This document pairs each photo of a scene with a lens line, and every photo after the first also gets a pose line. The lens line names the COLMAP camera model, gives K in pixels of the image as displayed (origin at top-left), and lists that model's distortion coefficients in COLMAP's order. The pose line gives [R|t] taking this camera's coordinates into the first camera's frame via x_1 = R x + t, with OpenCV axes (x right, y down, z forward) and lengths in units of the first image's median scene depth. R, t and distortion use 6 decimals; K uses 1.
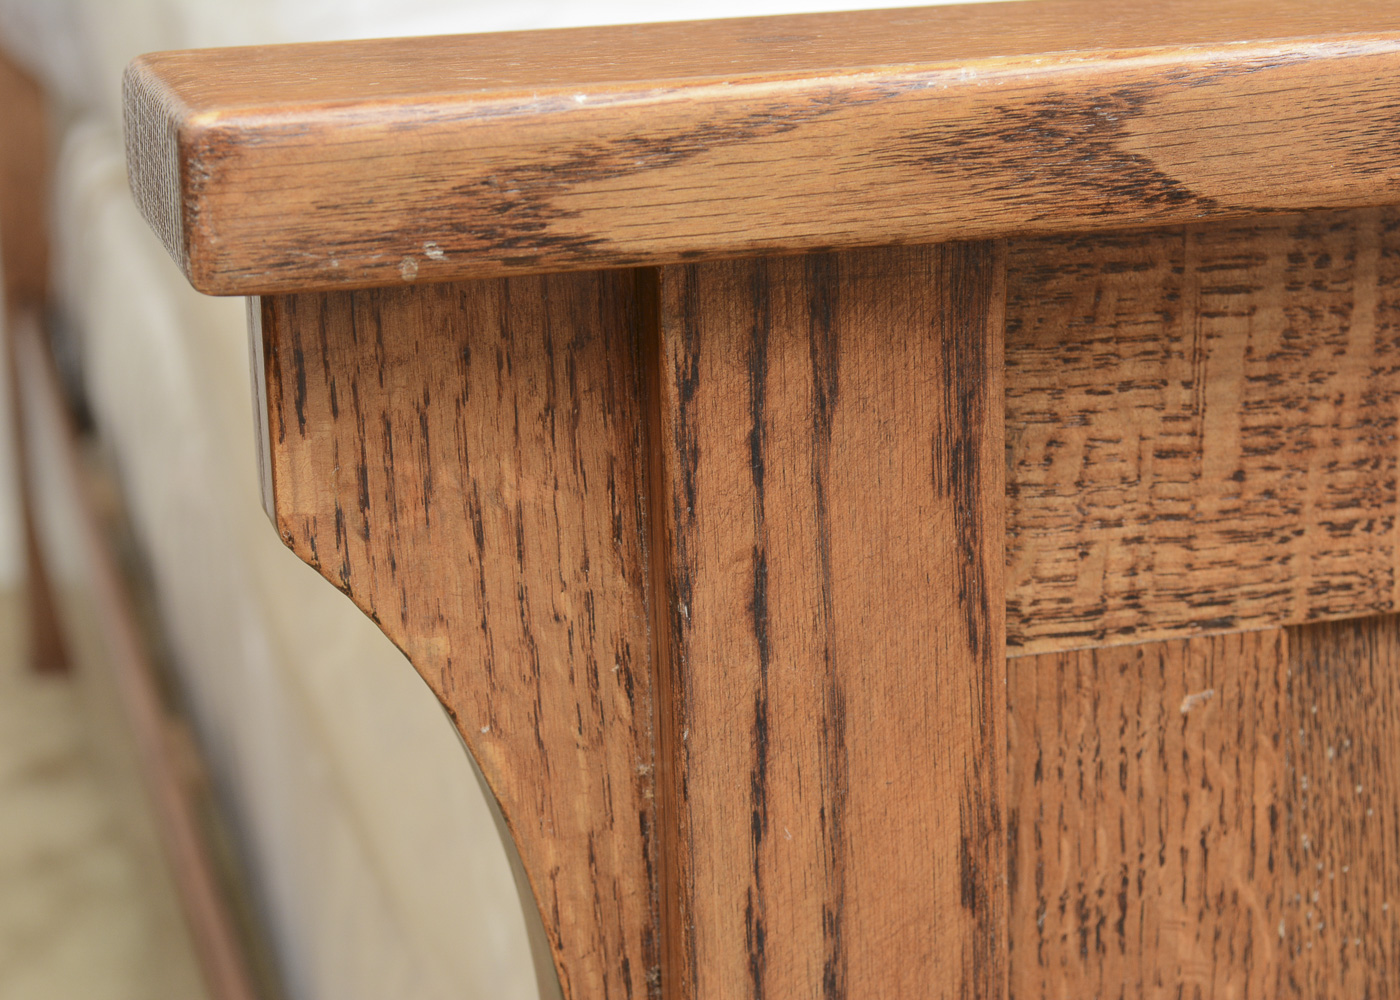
lens RADIAL K [[3297.8, 0, 700.6], [0, 3297.8, 542.8], [0, 0, 1]] dist [-0.011825, 0.083155]
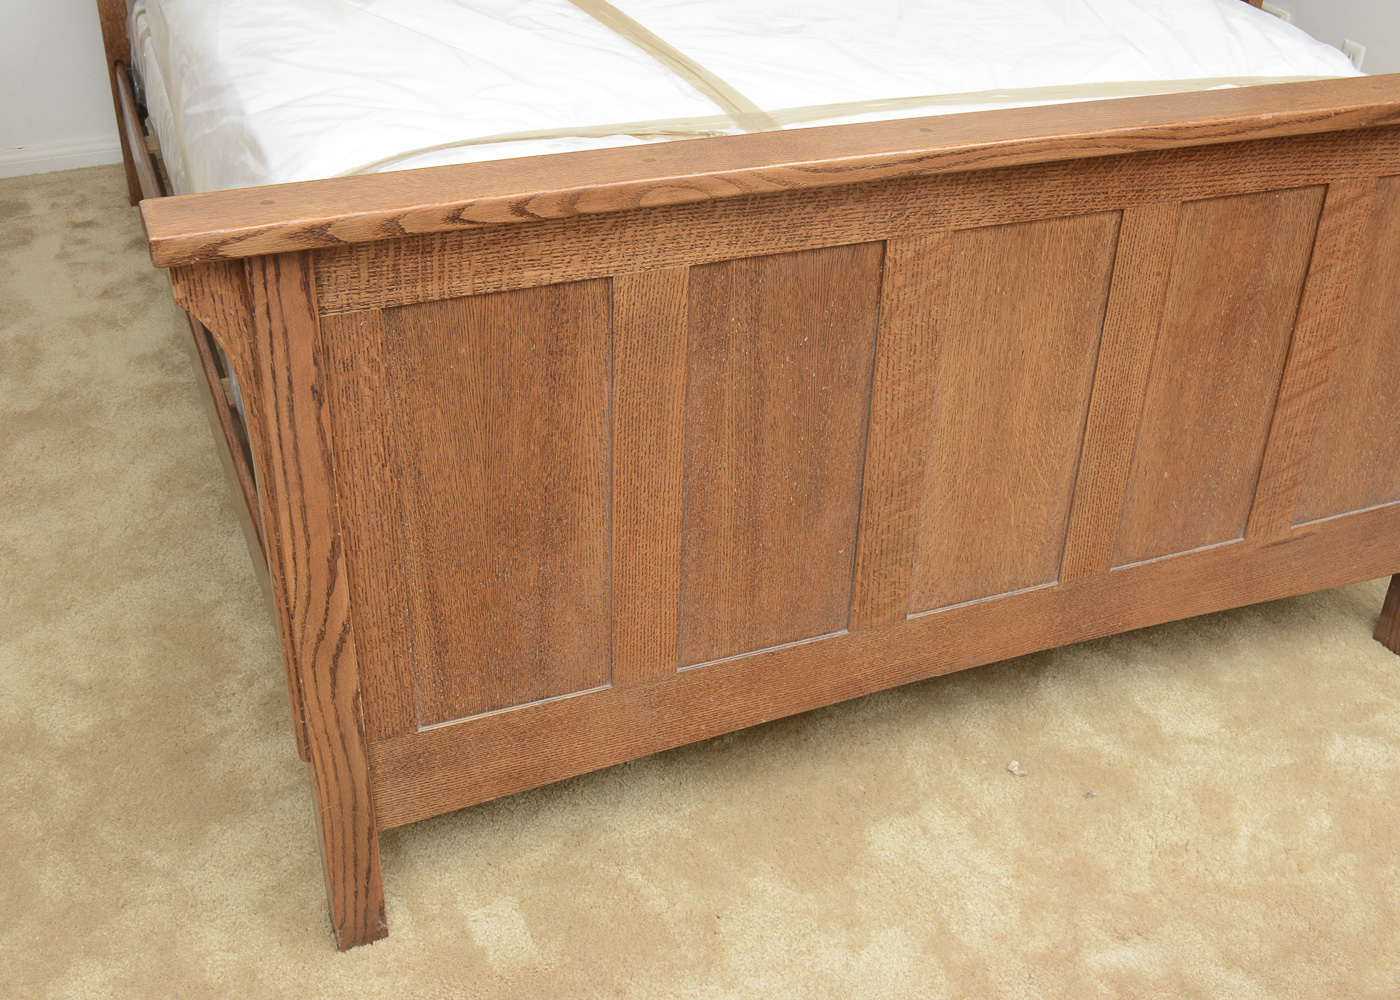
lens RADIAL K [[1475.8, 0, 700.0], [0, 1475.8, 500.0], [0, 0, 1]] dist [-0.040626, 0.000294]
pose [[0.987383, -0.025052, 0.156359, 0.324416], [-0.019923, 0.959907, 0.279609, -0.365544], [-0.157095, -0.279197, 0.947296, -1.440764]]
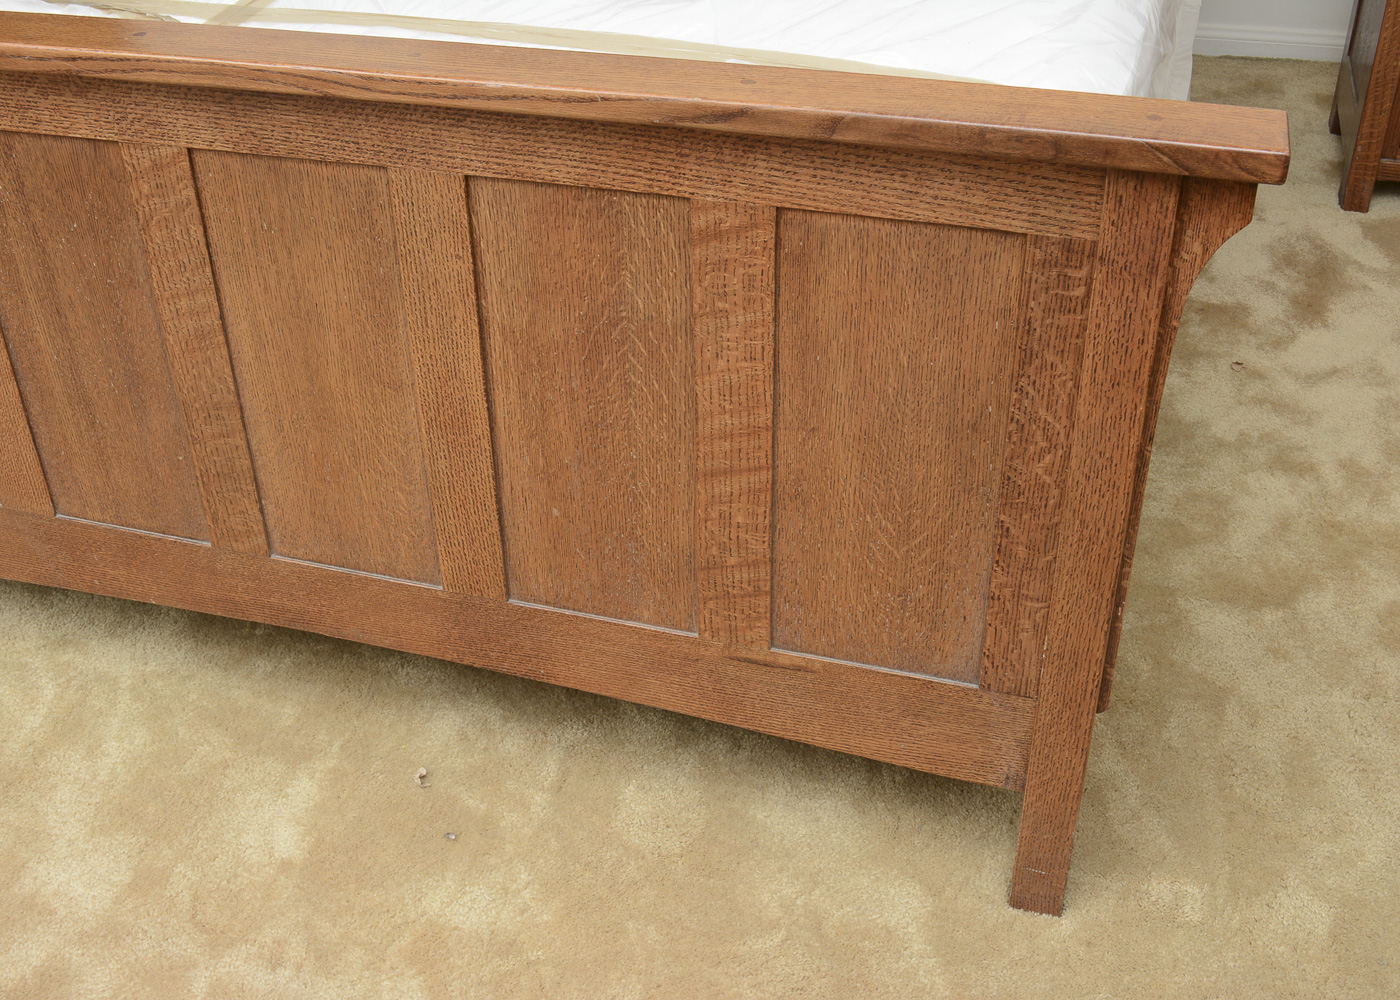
lens RADIAL K [[1538.0, 0, 700.0], [0, 1538.0, 500.0], [0, 0, 1]] dist [-0.044066, -0.004558]
pose [[0.846056, 0.302921, -0.438666, 3.487028], [-0.135650, 0.918115, 0.372375, -0.653654], [0.515547, -0.255545, 0.817868, -0.627383]]
